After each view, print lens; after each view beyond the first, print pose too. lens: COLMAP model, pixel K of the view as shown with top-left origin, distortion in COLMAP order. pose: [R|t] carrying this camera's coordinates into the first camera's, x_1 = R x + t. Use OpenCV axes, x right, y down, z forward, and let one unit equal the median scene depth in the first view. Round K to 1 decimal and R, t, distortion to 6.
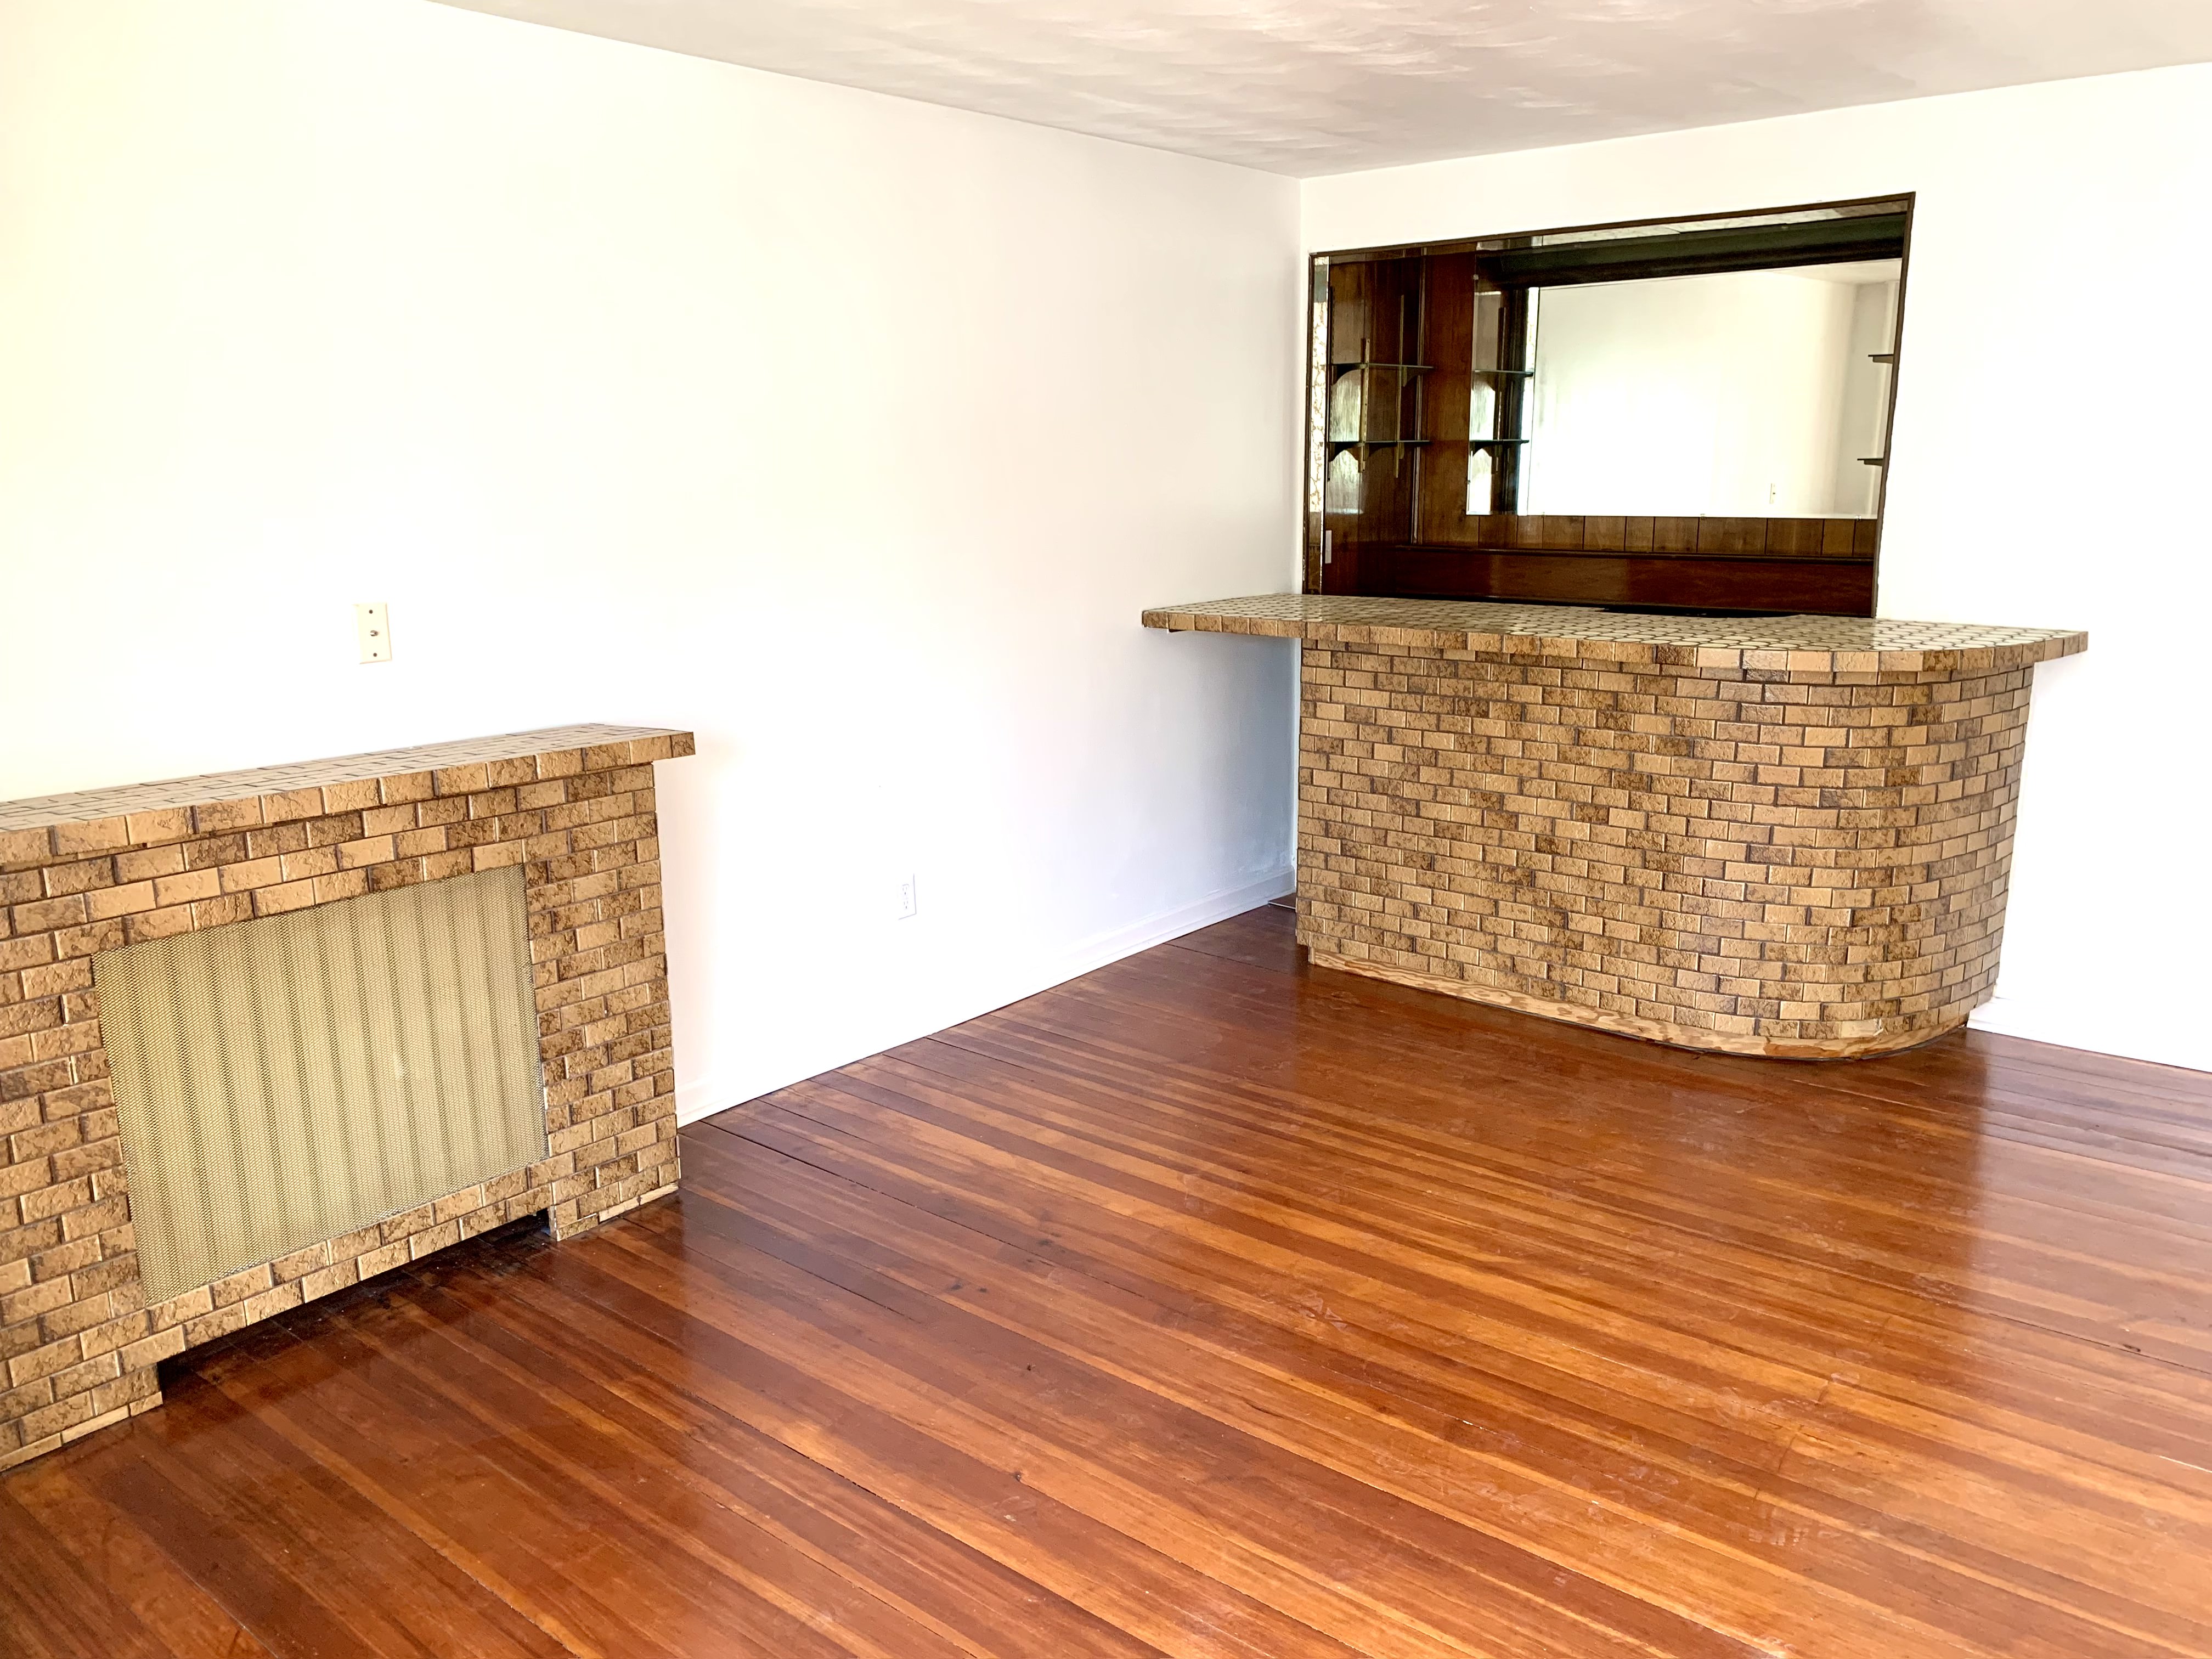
lens RADIAL K [[1670.0, 0, 1127.2], [0, 1670.0, 844.3], [0, 0, 1]] dist [0.010365, -0.024400]
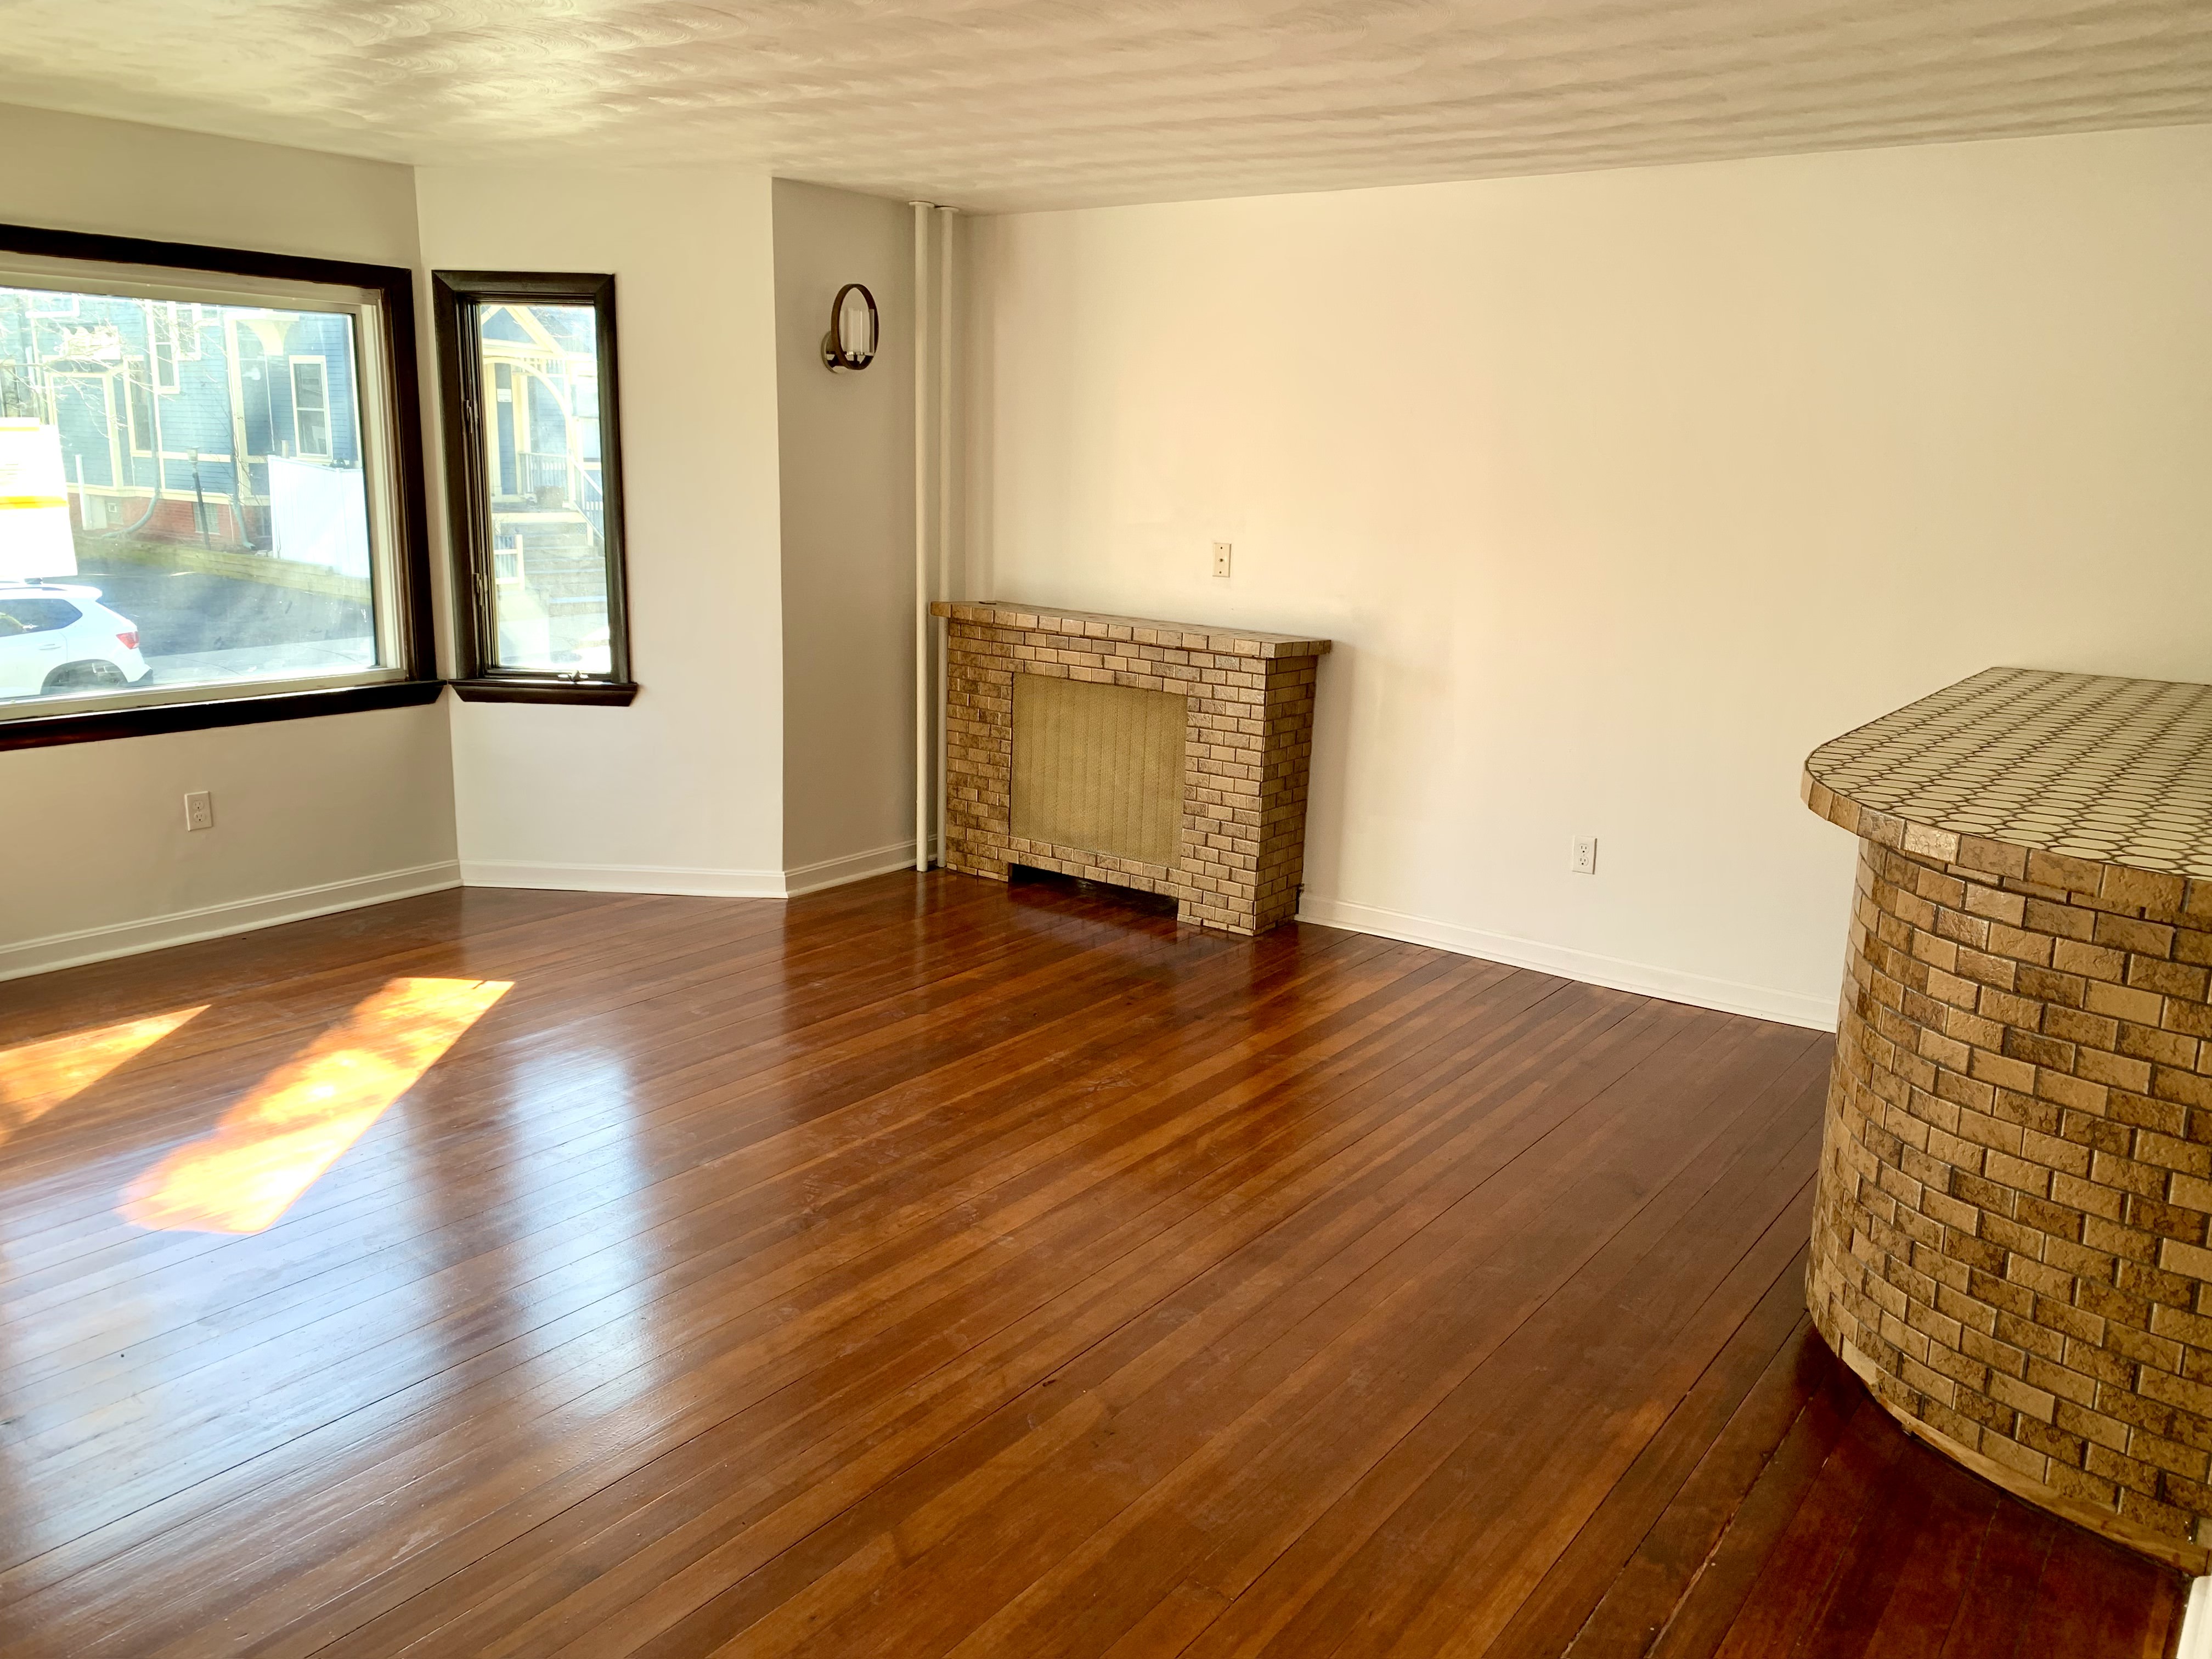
lens RADIAL K [[1670.0, 0, 1113.7], [0, 1670.0, 826.0], [0, 0, 1]] dist [0.010365, -0.024400]
pose [[0.041521, 0.230660, -0.972148, 1.483072], [-0.255135, 0.943178, 0.212889, -0.230176], [0.966014, 0.239189, 0.098011, 0.856705]]
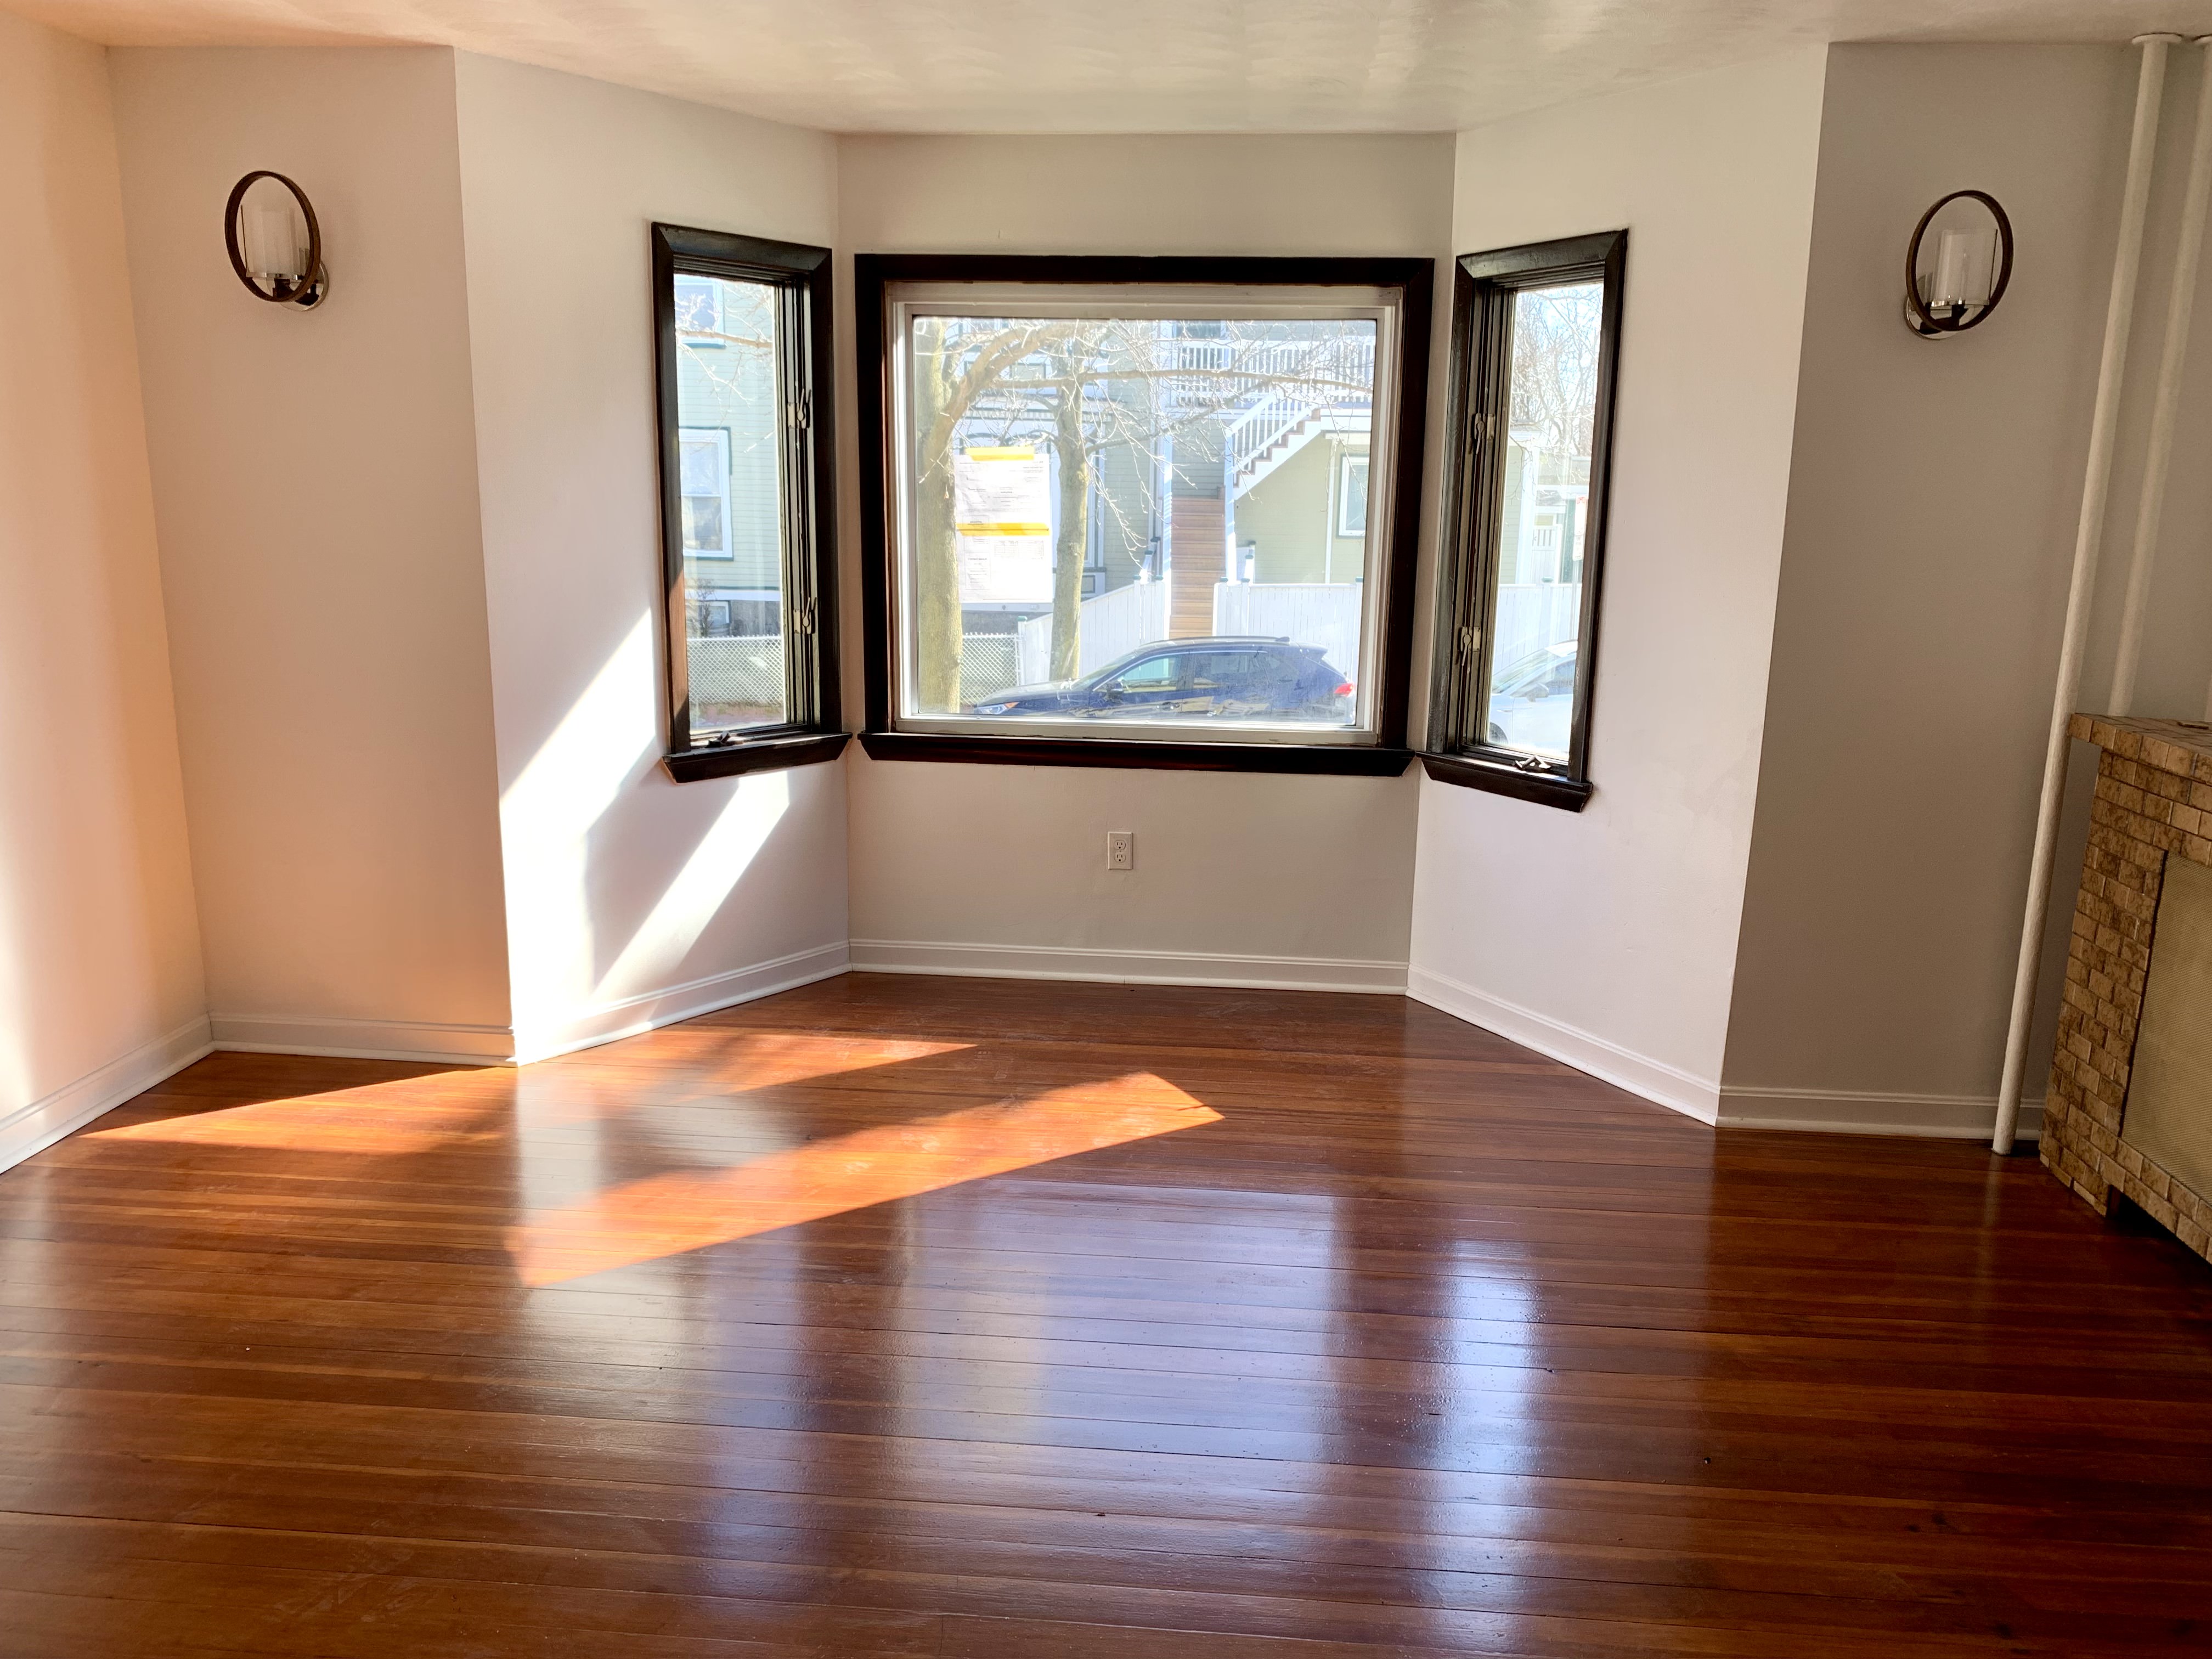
lens RADIAL K [[1670.0, 0, 1095.0], [0, 1670.0, 842.9], [0, 0, 1]] dist [0.010365, -0.024400]
pose [[-0.836039, 0.111240, -0.537276, 0.651768], [-0.130218, 0.911025, 0.391251, -0.291898], [0.532994, 0.397064, -0.747166, 1.347249]]
